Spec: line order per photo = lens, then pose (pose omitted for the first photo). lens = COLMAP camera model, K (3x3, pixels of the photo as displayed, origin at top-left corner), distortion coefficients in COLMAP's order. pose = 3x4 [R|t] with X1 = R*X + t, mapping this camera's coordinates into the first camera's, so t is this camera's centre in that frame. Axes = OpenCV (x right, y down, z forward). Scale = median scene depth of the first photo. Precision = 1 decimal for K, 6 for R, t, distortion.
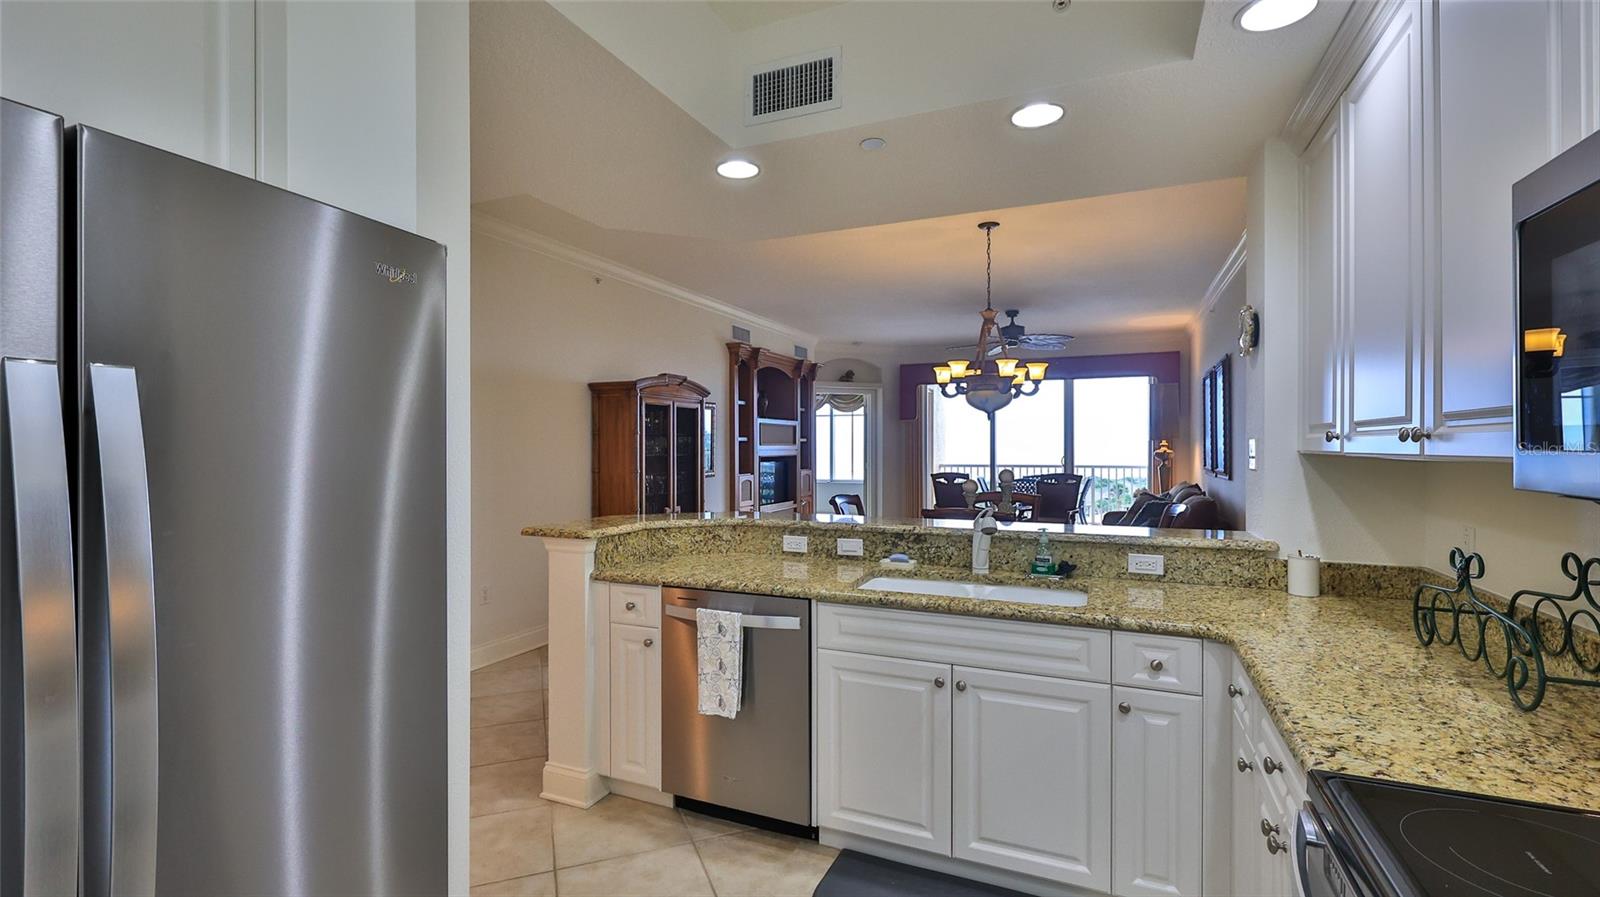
lens RADIAL K [[705.0, 0, 799.6], [0, 705.0, 447.8], [0, 0, 1]] dist [0.000868, -0.000200]
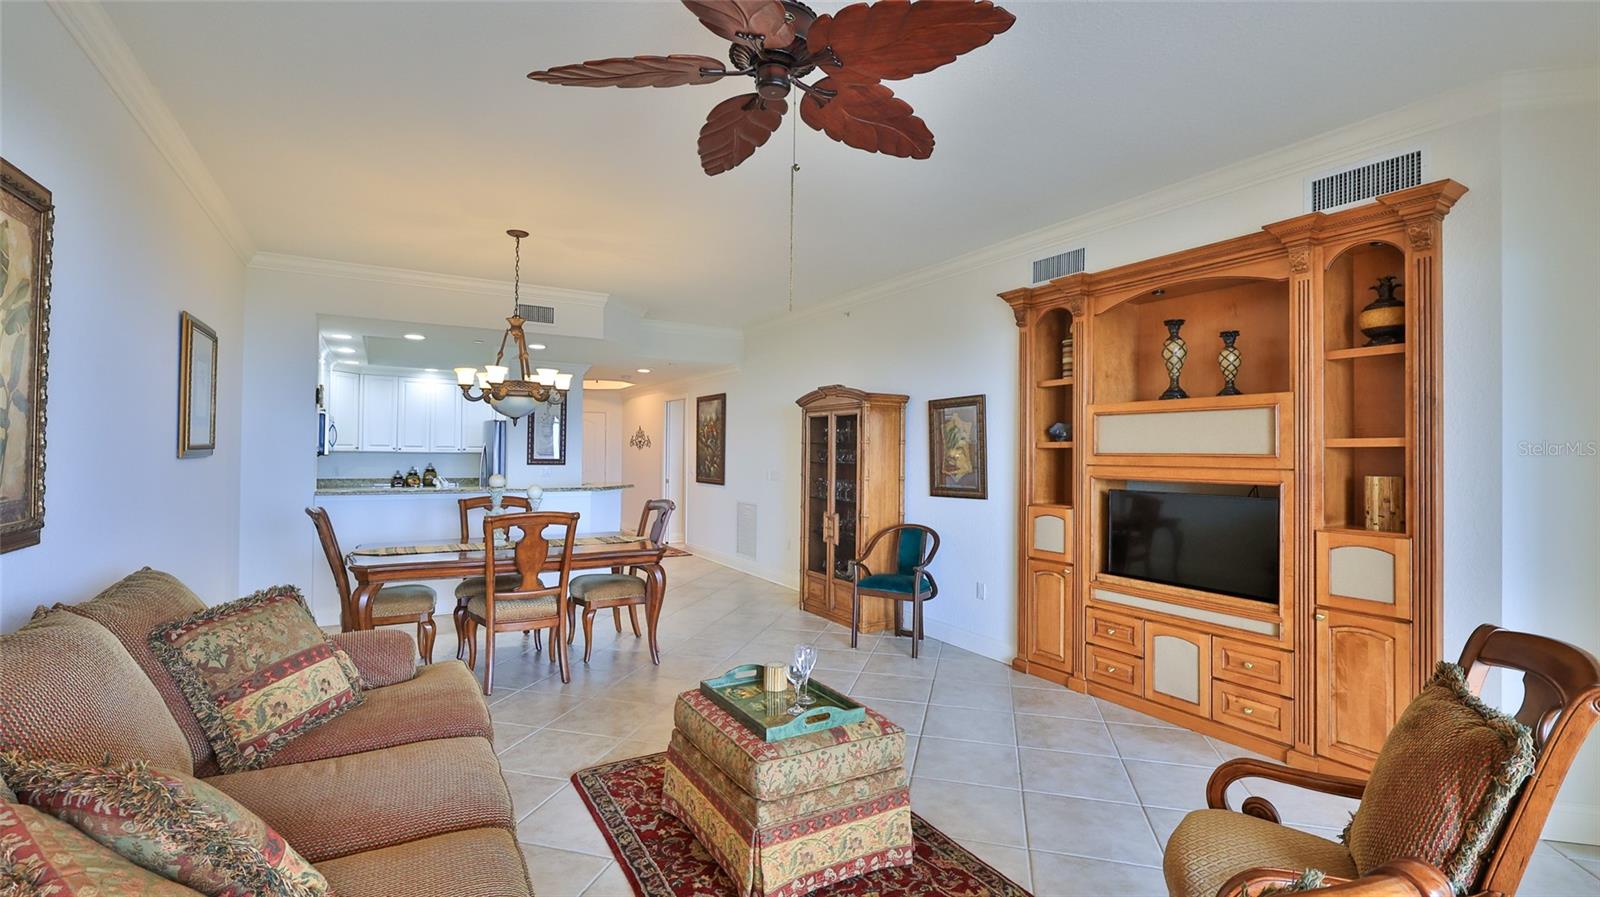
lens RADIAL K [[705.0, 0, 798.5], [0, 705.0, 449.1], [0, 0, 1]] dist [0.000868, -0.000200]
pose [[-0.584381, -0.006500, -0.811453, 0.866917], [-0.009736, 0.999952, -0.000999, -0.010394], [0.811421, 0.007316, -0.584416, 1.954100]]
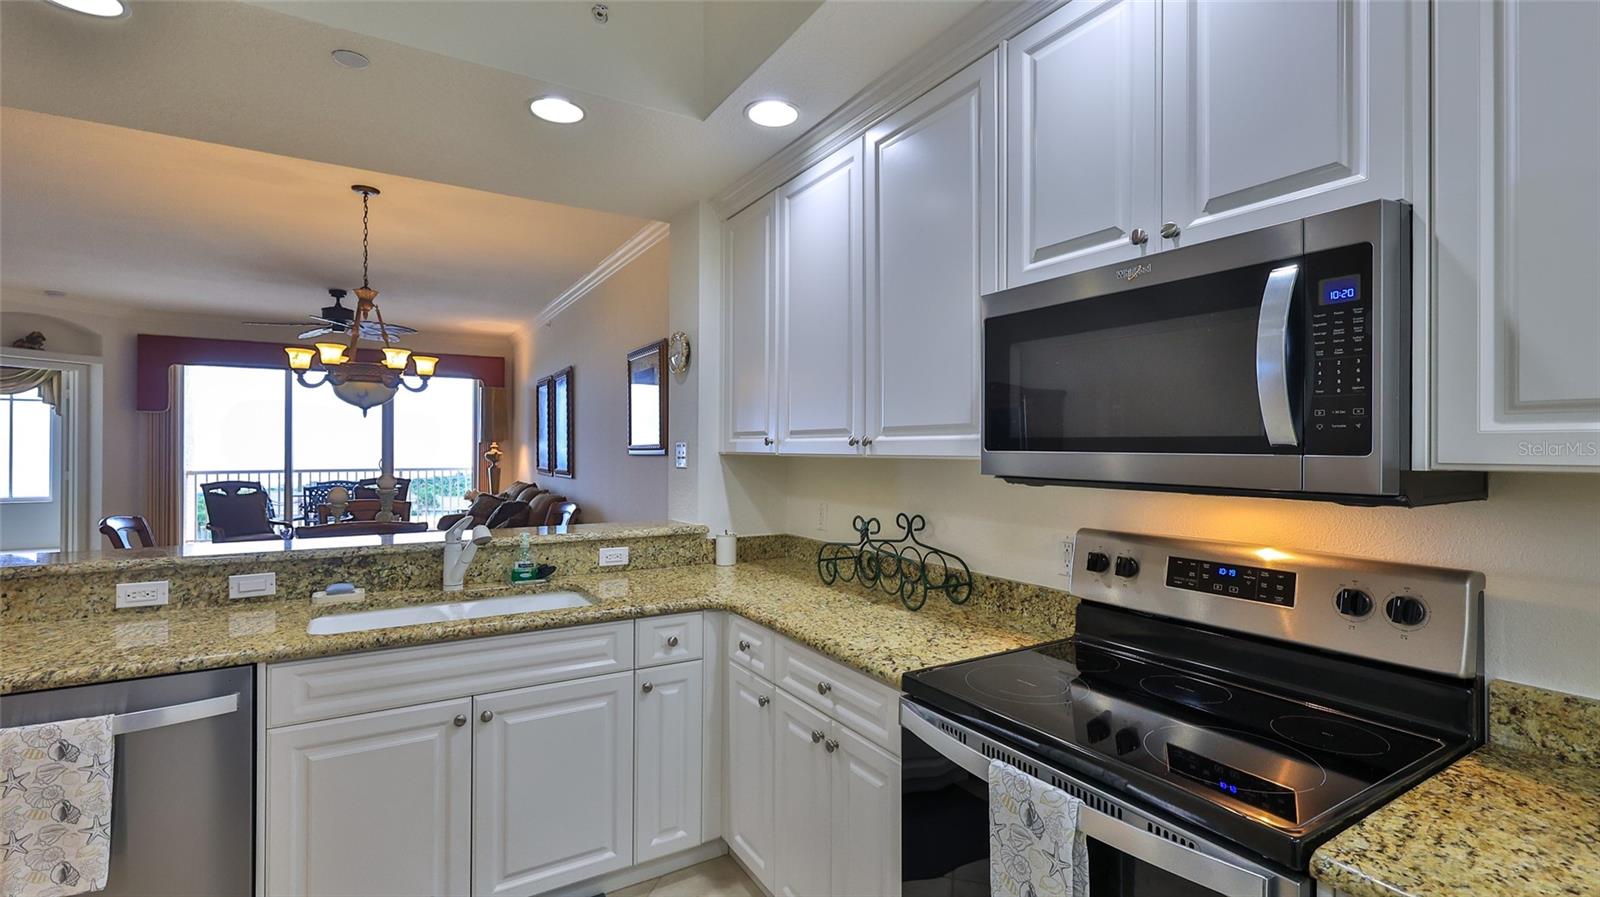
lens RADIAL K [[705.0, 0, 795.9], [0, 705.0, 448.1], [0, 0, 1]] dist [0.000868, -0.000200]
pose [[0.576266, 0.003371, 0.817255, -0.132476], [-0.001670, 0.999994, -0.002946, 0.000204], [-0.817260, 0.000333, 0.576268, 0.079792]]
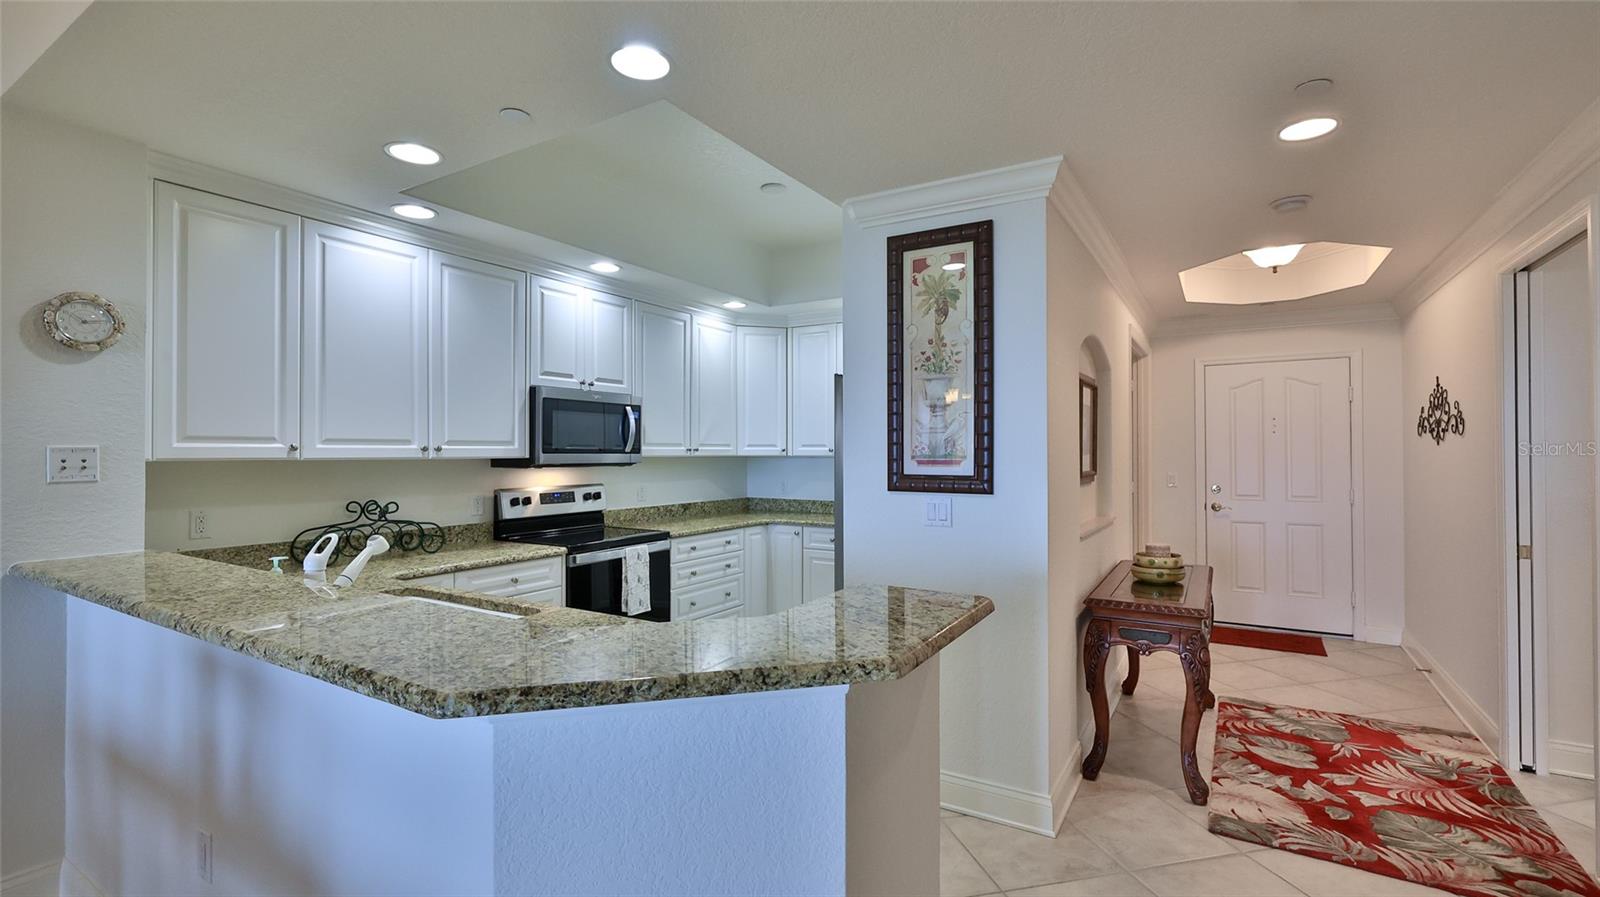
lens RADIAL K [[705.0, 0, 802.9], [0, 705.0, 449.1], [0, 0, 1]] dist [0.000868, -0.000200]
pose [[-0.990737, 0.004352, 0.135723, -0.201859], [0.003891, 0.999986, -0.003657, -0.000959], [-0.135737, -0.003095, -0.990740, 0.977574]]
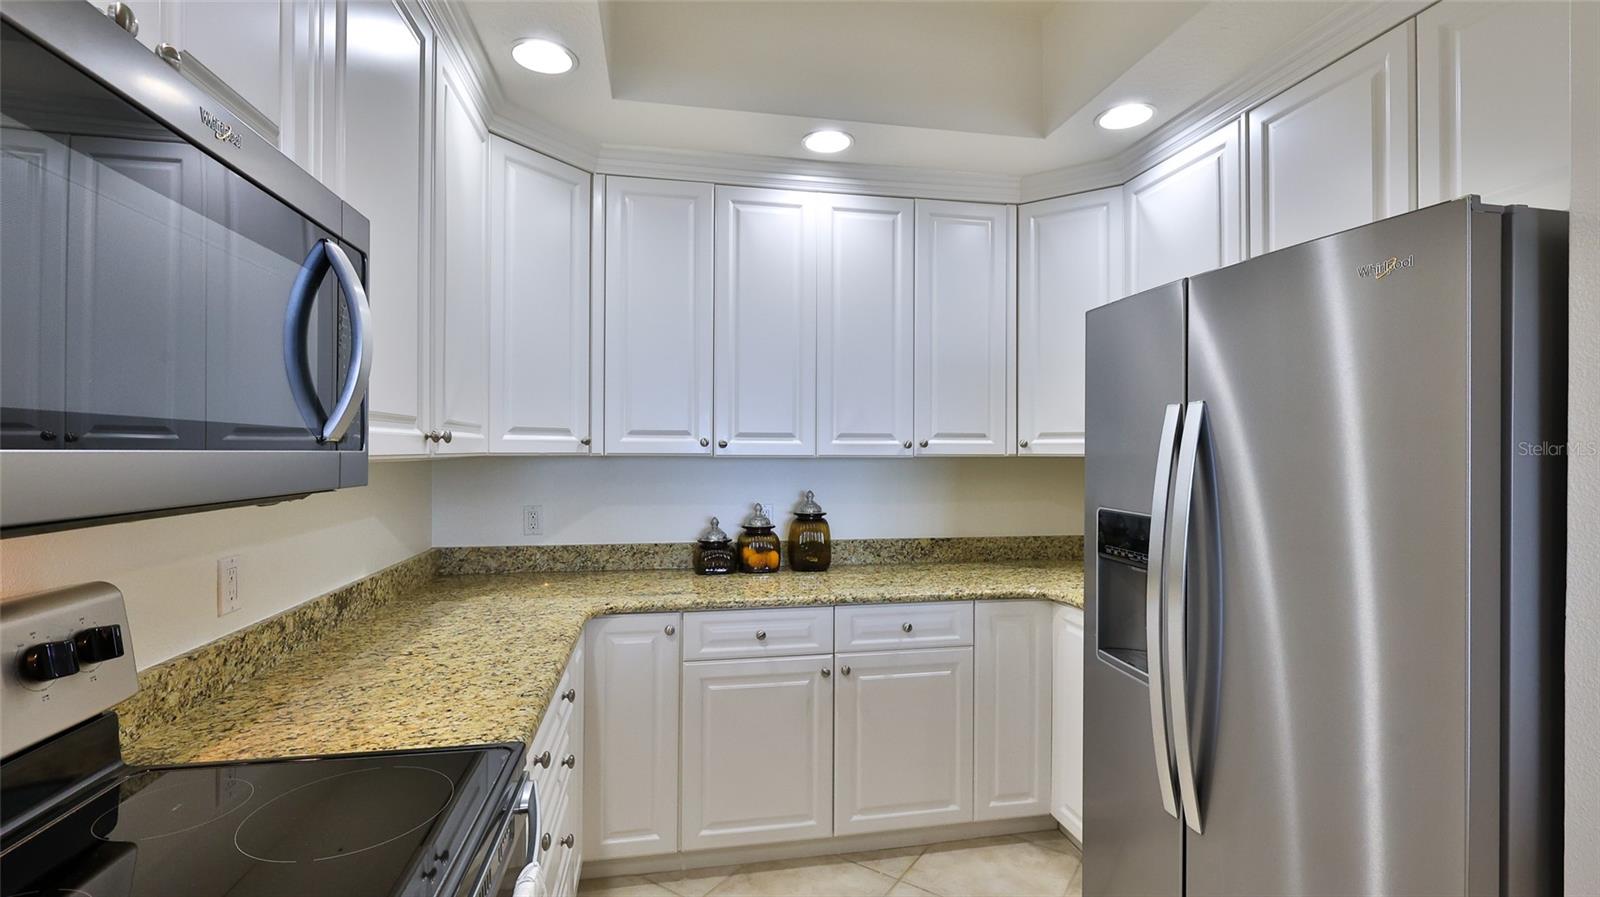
lens RADIAL K [[705.0, 0, 797.3], [0, 705.0, 447.5], [0, 0, 1]] dist [0.000868, -0.000200]
pose [[-0.826772, -0.001568, -0.562535, 0.158443], [-0.002321, 0.999997, 0.000623, -0.000141], [0.562532, 0.001821, -0.826774, 0.338396]]
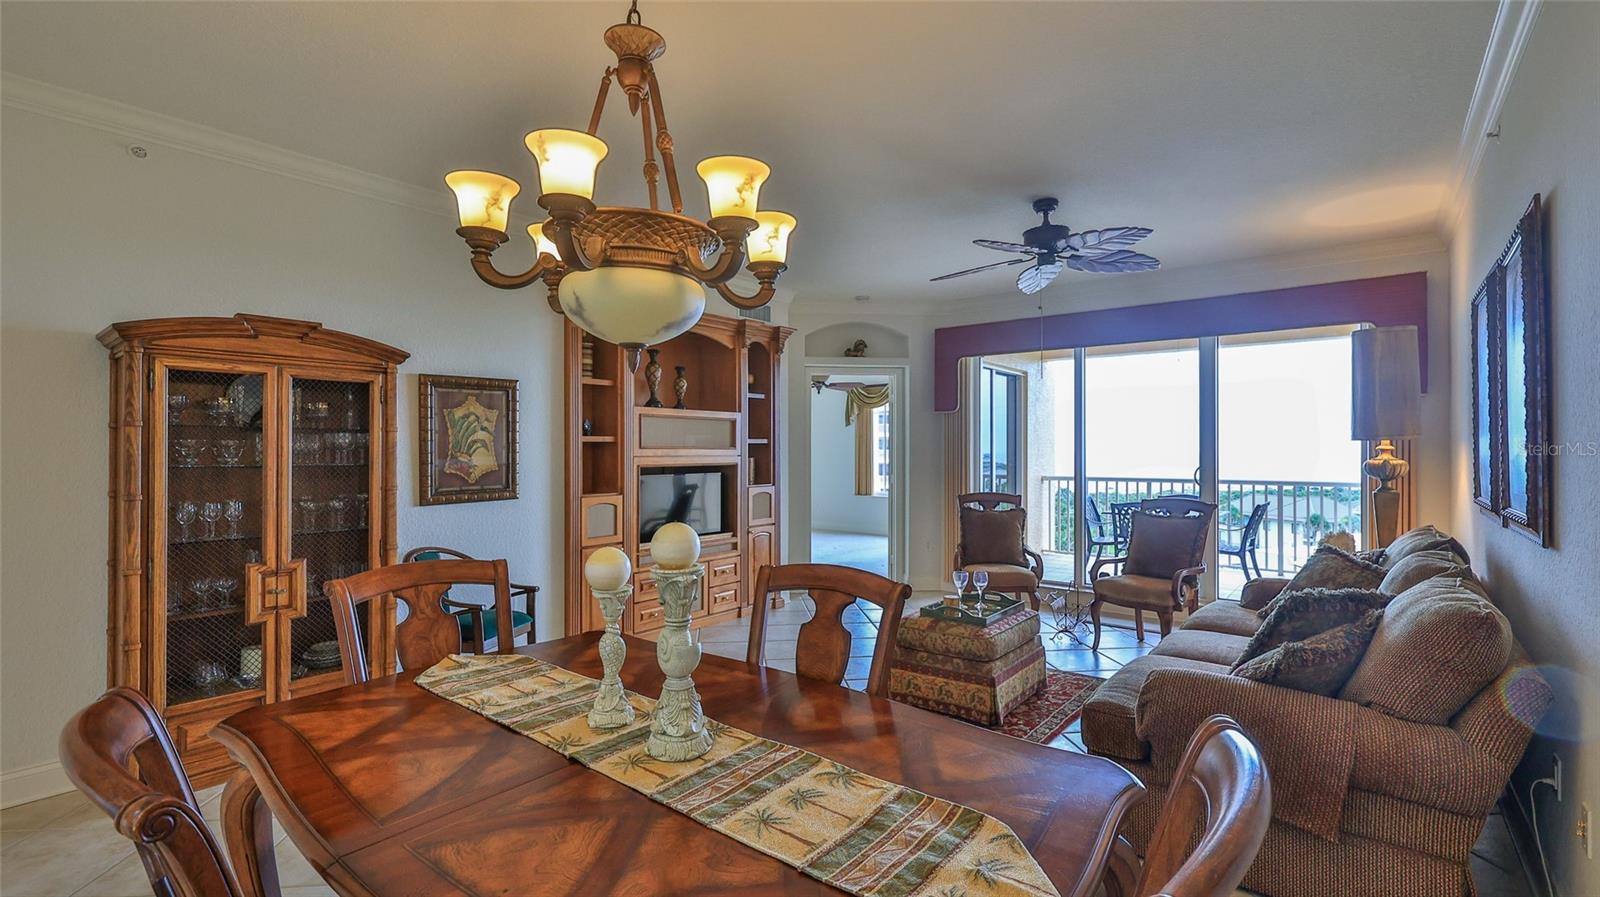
lens RADIAL K [[705.0, 0, 798.9], [0, 705.0, 450.7], [0, 0, 1]] dist [0.000868, -0.000200]
pose [[0.965602, 0.002114, -0.260014, 0.435684], [-0.002646, 0.999995, -0.001694, -0.001585], [0.260010, 0.002324, 0.965603, 0.720341]]
